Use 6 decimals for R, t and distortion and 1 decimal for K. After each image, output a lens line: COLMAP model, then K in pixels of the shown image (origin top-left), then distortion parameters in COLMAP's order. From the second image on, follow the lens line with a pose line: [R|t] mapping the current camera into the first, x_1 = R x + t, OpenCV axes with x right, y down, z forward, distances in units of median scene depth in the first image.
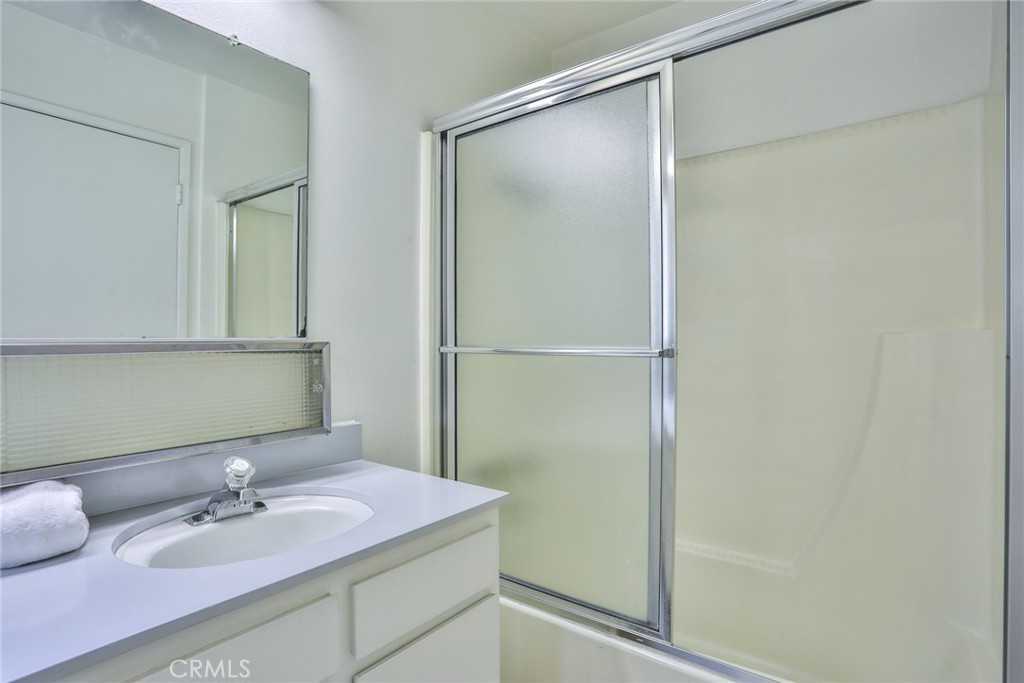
lens RADIAL K [[526.6, 0, 512.5], [0, 526.6, 338.8], [0, 0, 1]] dist [-0.007312, -0.000621]
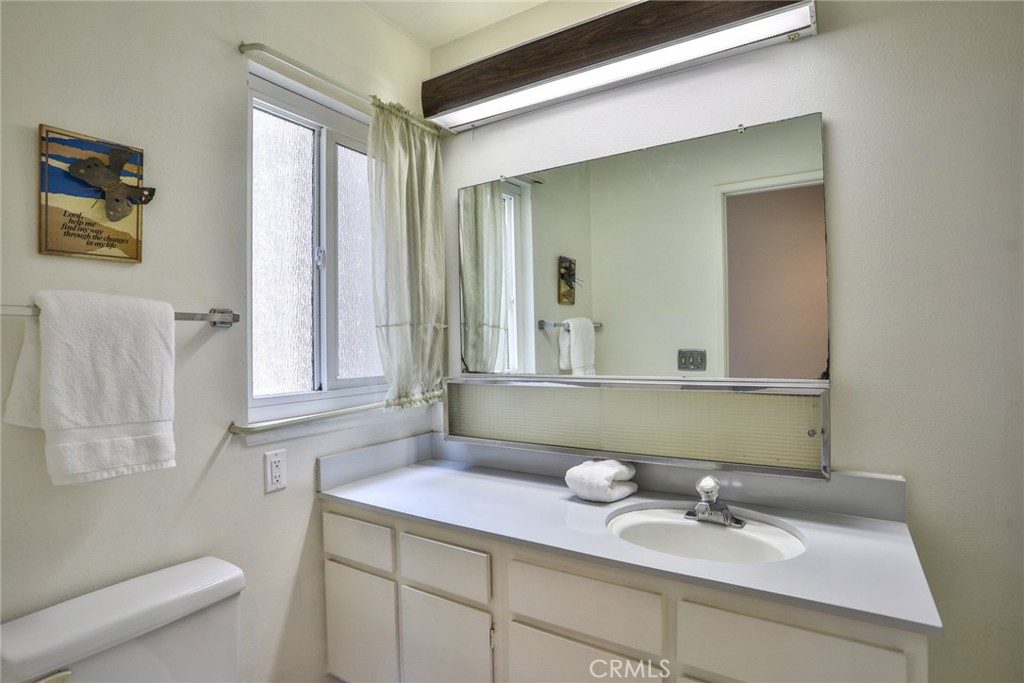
lens RADIAL K [[526.6, 0, 511.5], [0, 526.6, 343.5], [0, 0, 1]] dist [-0.007312, -0.000621]
pose [[0.084137, -0.007821, -0.996424, 0.709575], [0.020787, 0.999765, -0.006092, -0.099123], [0.996237, -0.020200, 0.084280, 0.421085]]
